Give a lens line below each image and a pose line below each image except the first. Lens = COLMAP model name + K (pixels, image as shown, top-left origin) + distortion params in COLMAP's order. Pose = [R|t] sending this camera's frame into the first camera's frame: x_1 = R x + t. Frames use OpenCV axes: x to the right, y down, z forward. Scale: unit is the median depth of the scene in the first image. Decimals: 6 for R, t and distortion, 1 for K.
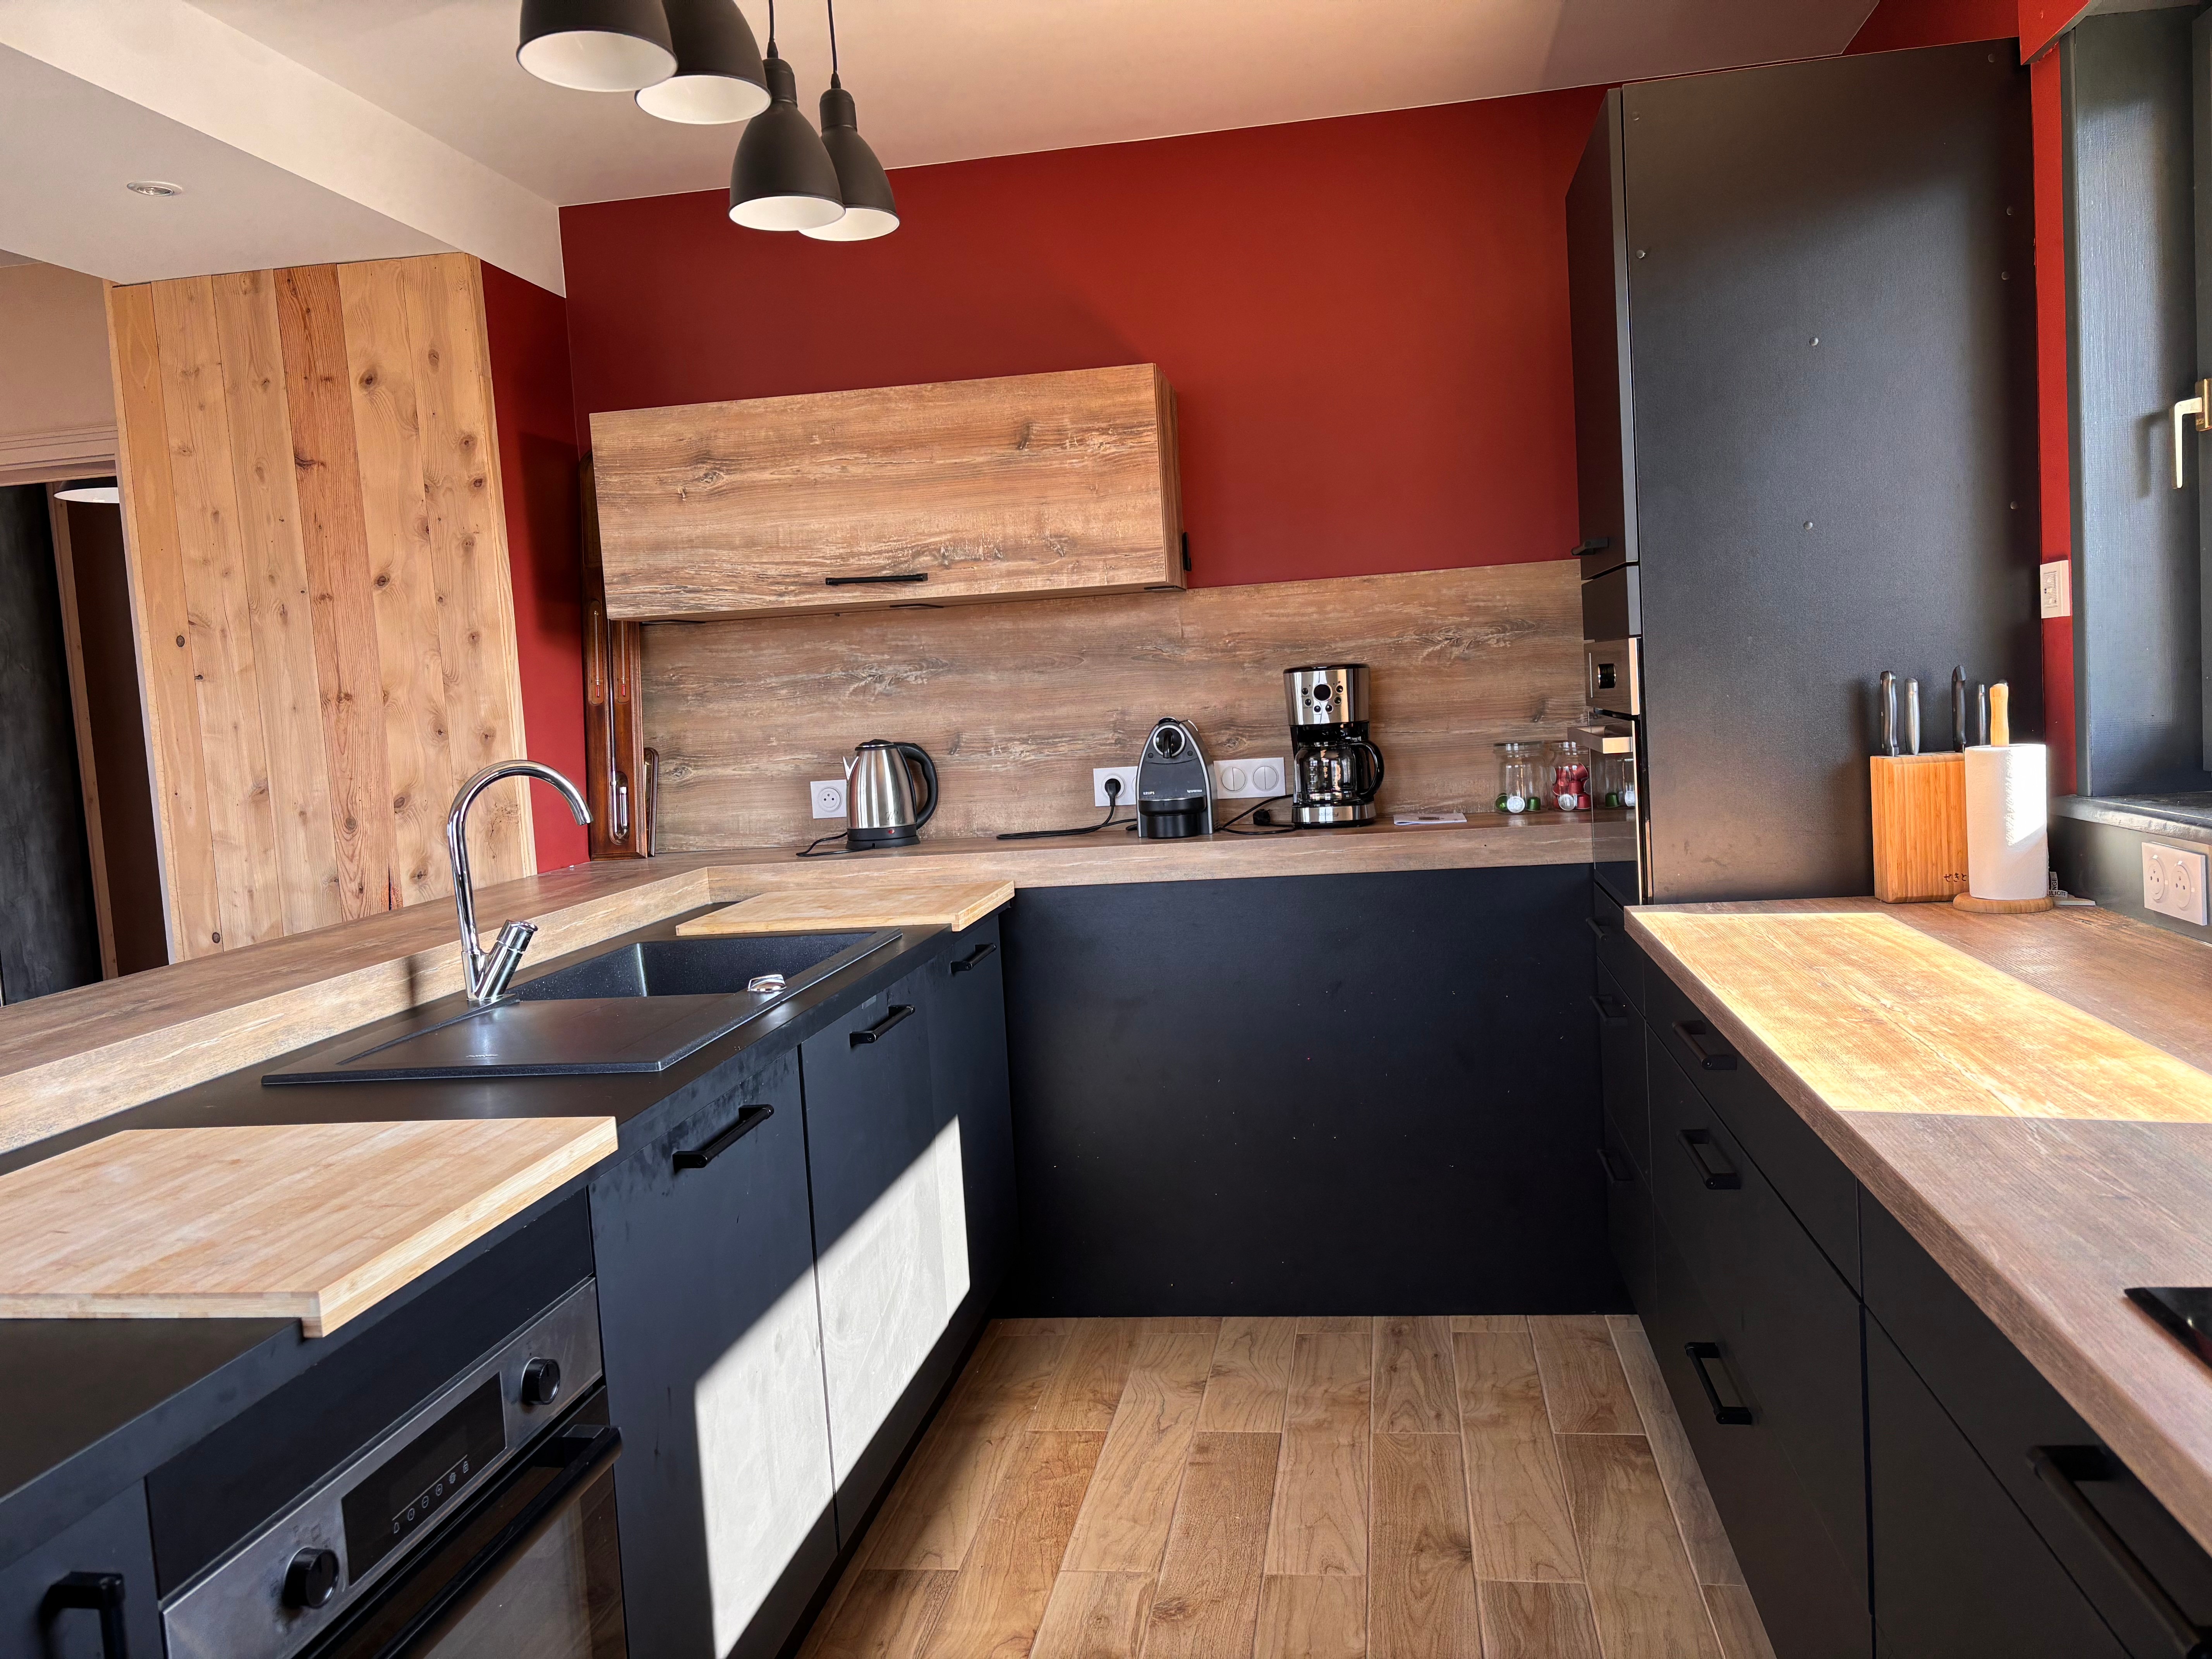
lens RADIAL K [[1668.4, 0, 1127.0], [0, 1668.4, 841.0], [0, 0, 1]] dist [0.070145, -0.053685]
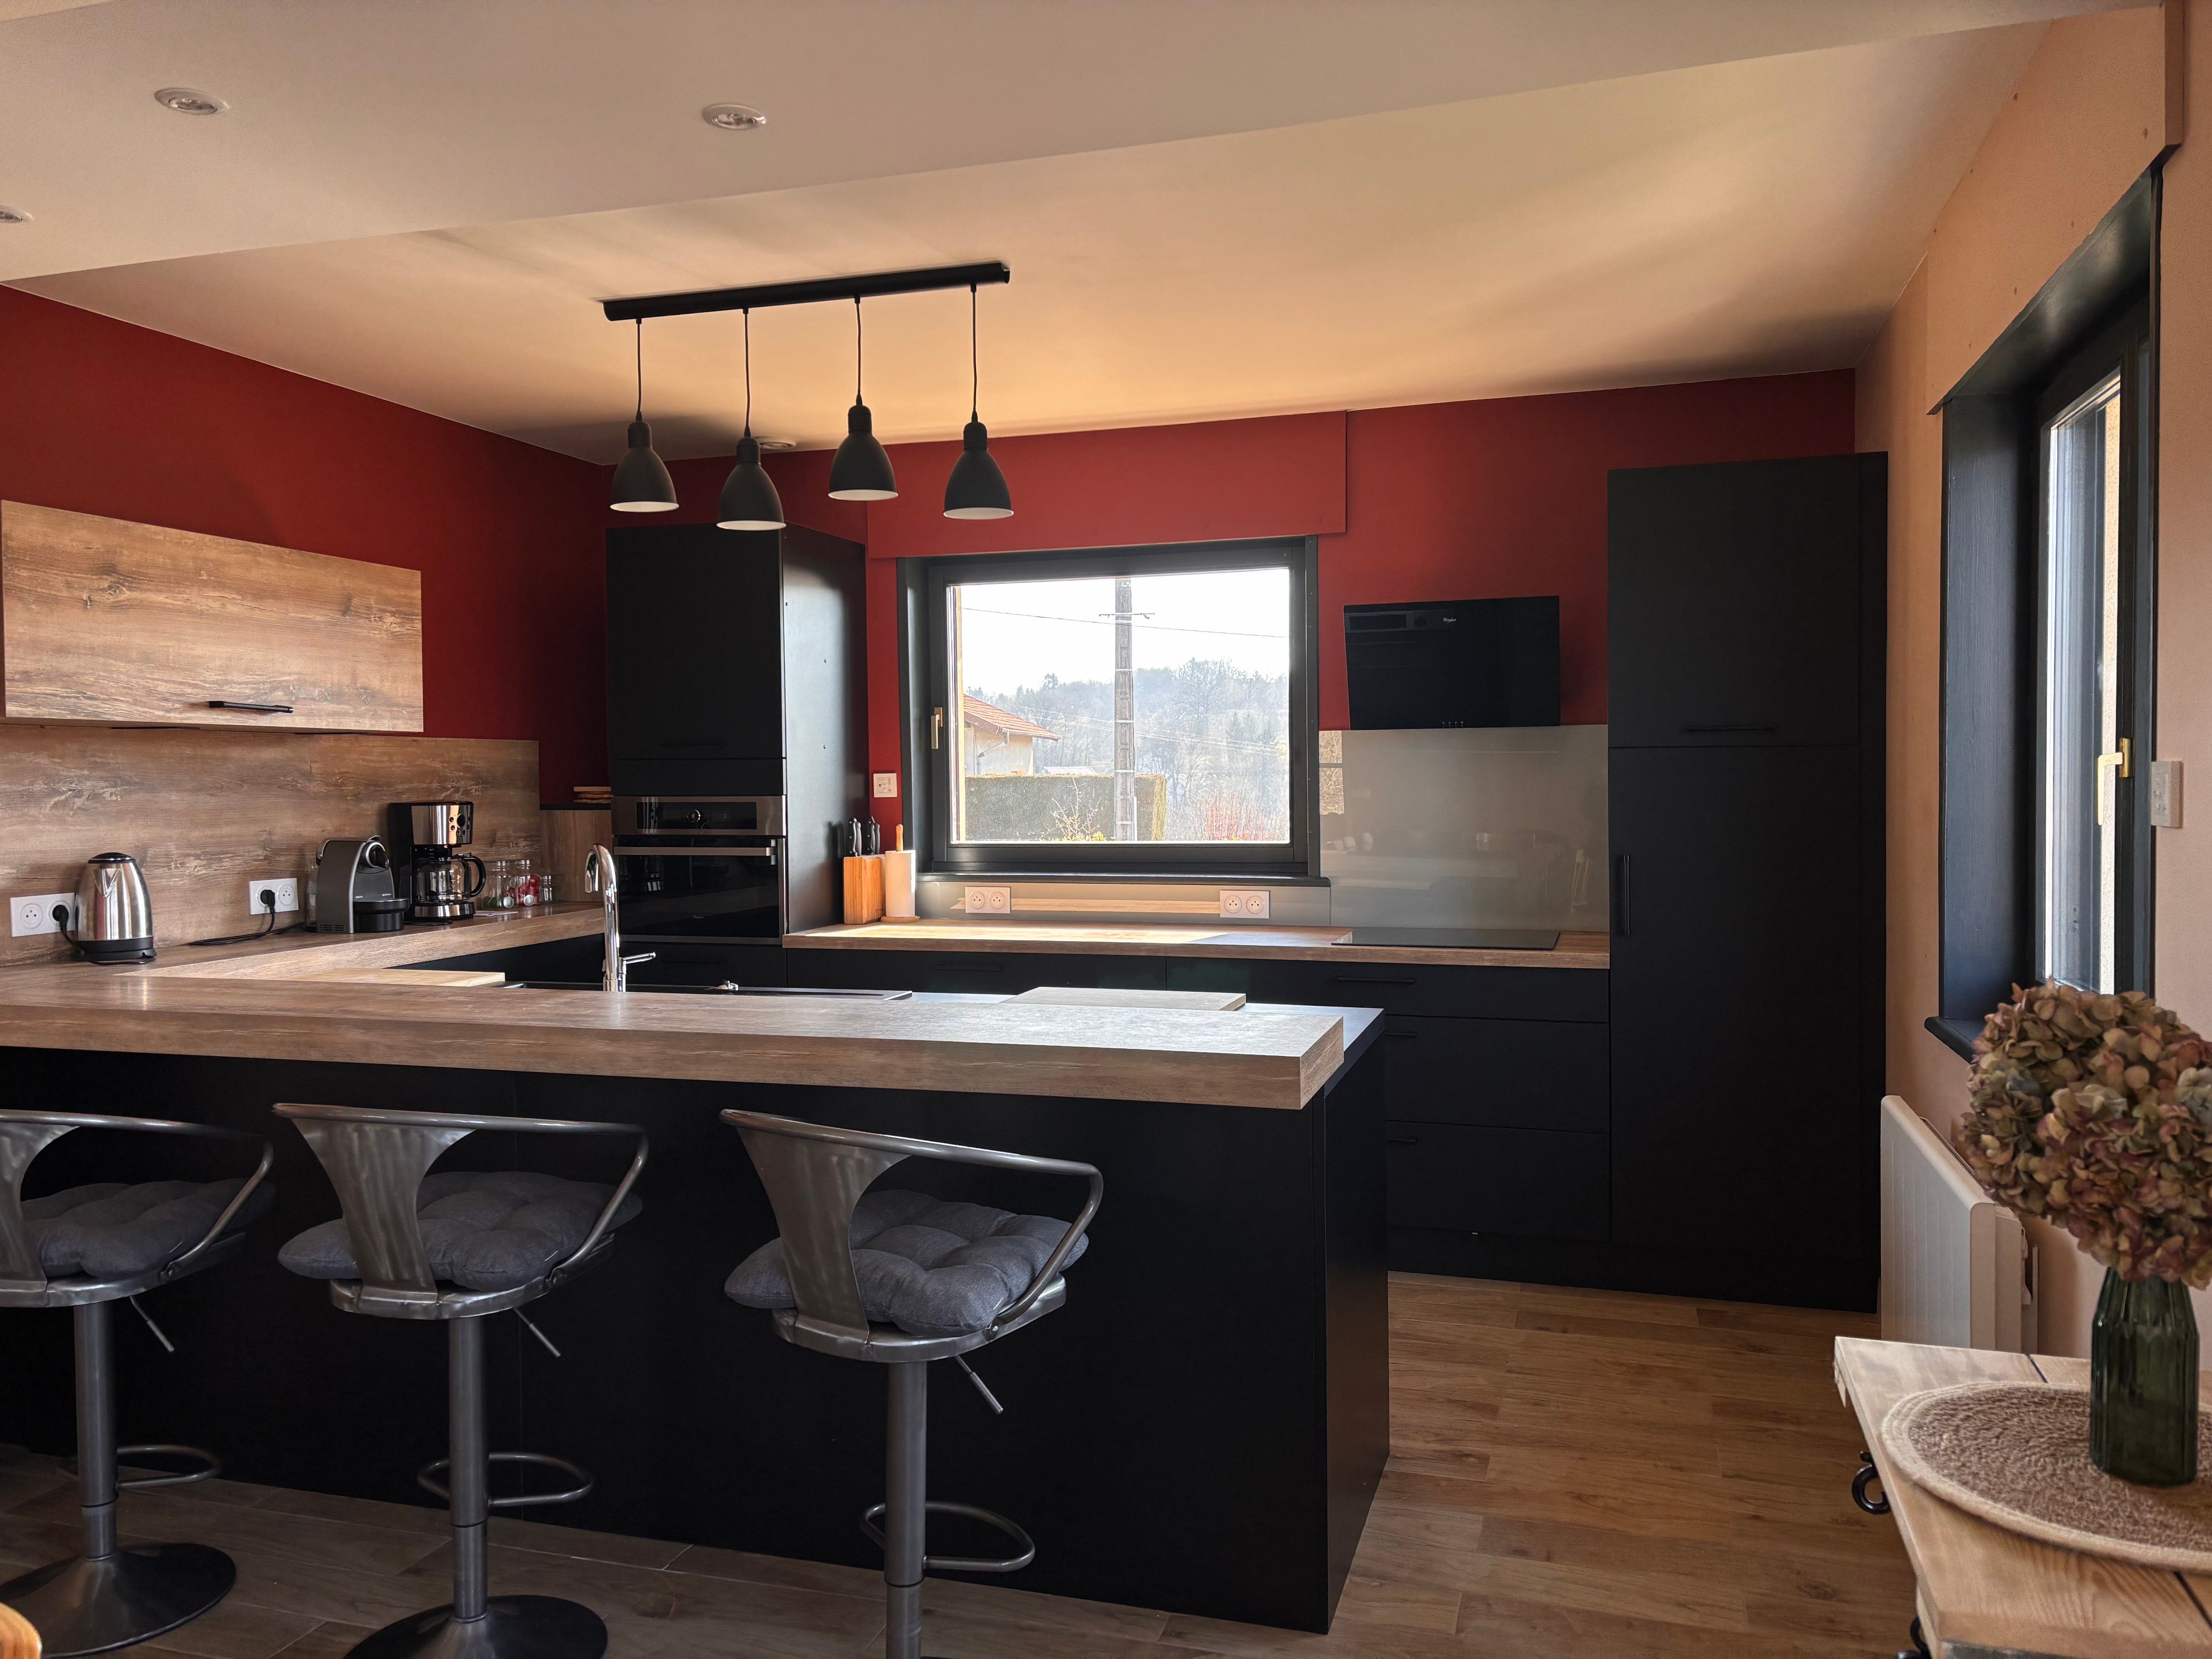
lens RADIAL K [[1668.4, 0, 1111.8], [0, 1668.4, 824.6], [0, 0, 1]] dist [0.070145, -0.053685]
pose [[0.151526, 0.033124, 0.987898, -1.160483], [0.090954, 0.994731, -0.047303, 0.028400], [-0.984260, 0.097021, 0.147715, 0.264881]]
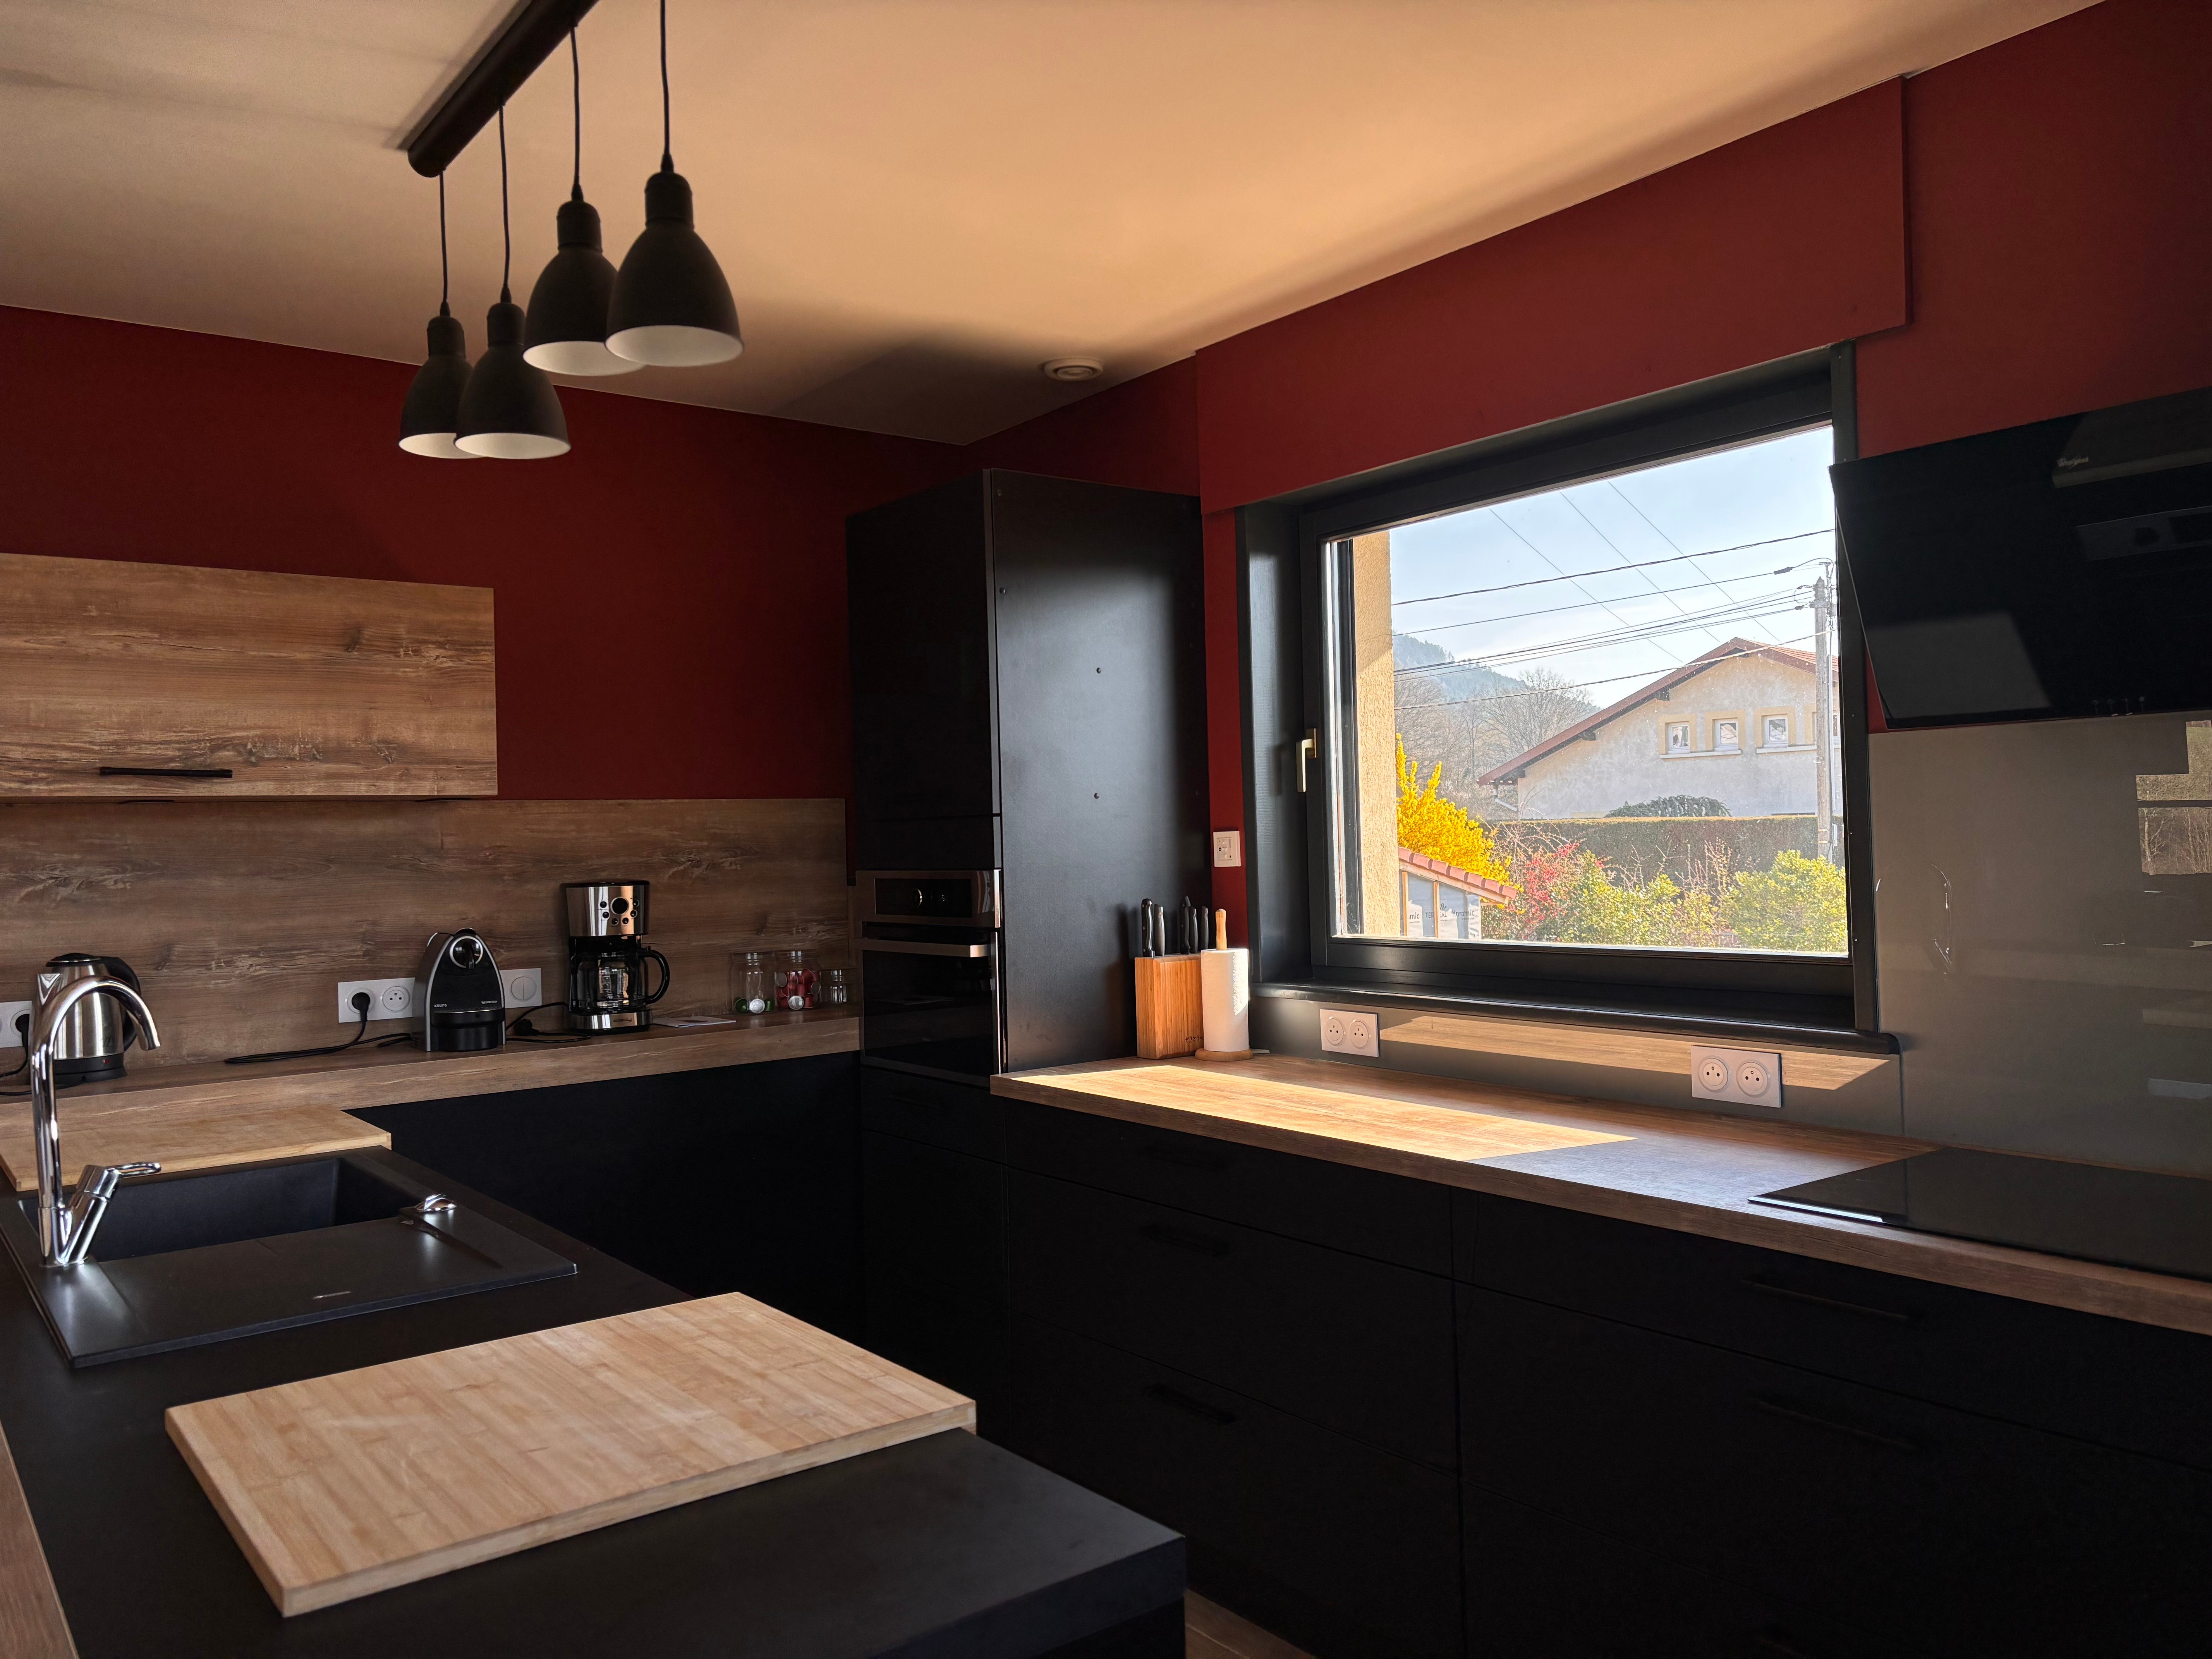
lens RADIAL K [[1668.4, 0, 1099.9], [0, 1668.4, 820.2], [0, 0, 1]] dist [0.070145, -0.053685]
pose [[0.701432, 0.052576, 0.710795, -0.432300], [0.049470, 0.991279, -0.122142, 0.003748], [-0.711018, 0.120837, 0.692714, 0.025193]]
